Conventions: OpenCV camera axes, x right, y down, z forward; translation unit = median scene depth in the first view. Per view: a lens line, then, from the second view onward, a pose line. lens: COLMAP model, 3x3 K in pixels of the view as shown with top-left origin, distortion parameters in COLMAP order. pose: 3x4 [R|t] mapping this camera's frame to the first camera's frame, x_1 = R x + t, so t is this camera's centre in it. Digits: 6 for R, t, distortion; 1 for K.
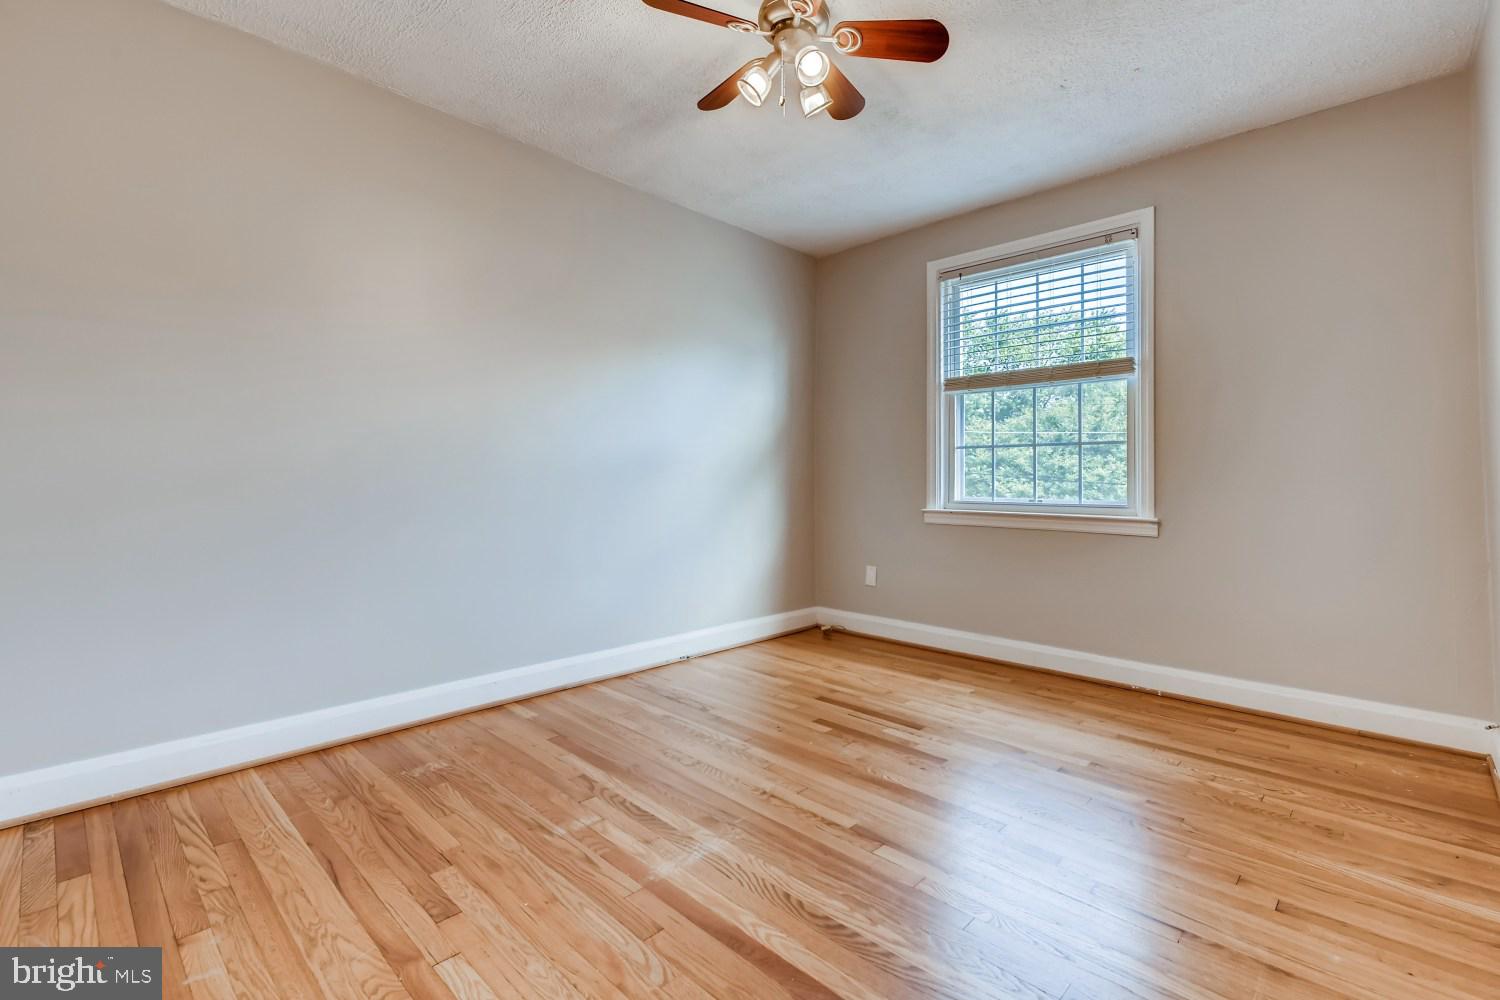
lens RADIAL K [[703.5, 0, 749.2], [0, 703.5, 487.5], [0, 0, 1]] dist [0.002994, 0.000046]
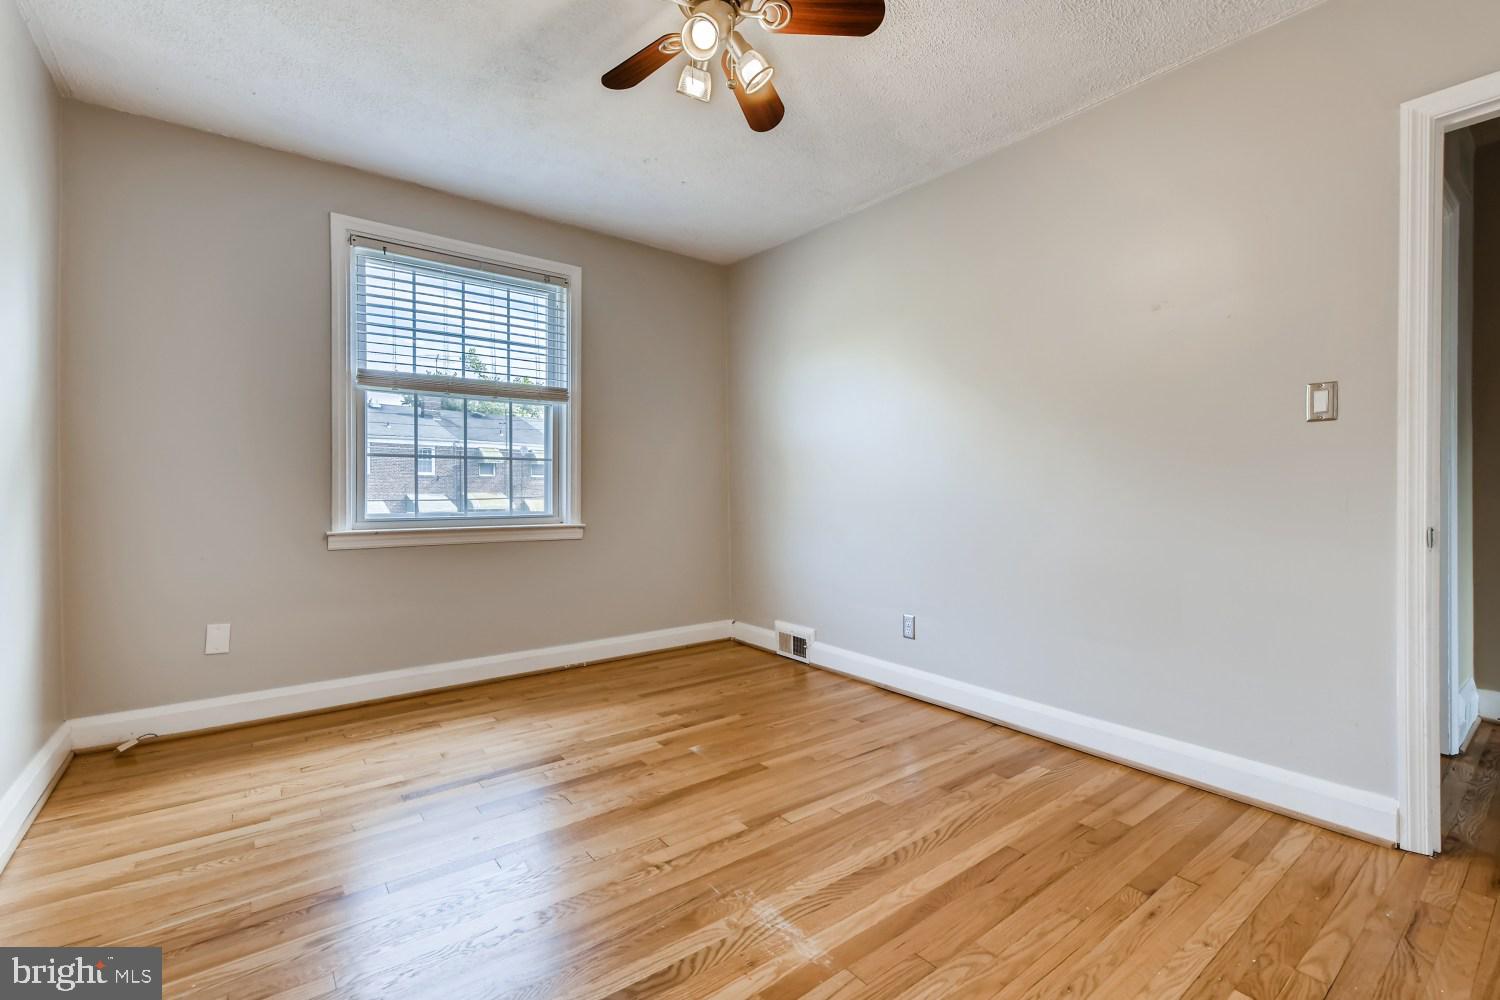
lens RADIAL K [[669.6, 0, 749.4], [0, 669.6, 511.9], [0, 0, 1]] dist [0.001852, -0.000239]
pose [[0.108923, -0.037646, 0.993337, -0.542921], [0.014776, 0.999234, 0.036249, -0.014207], [-0.993940, 0.010729, 0.109395, 0.577711]]
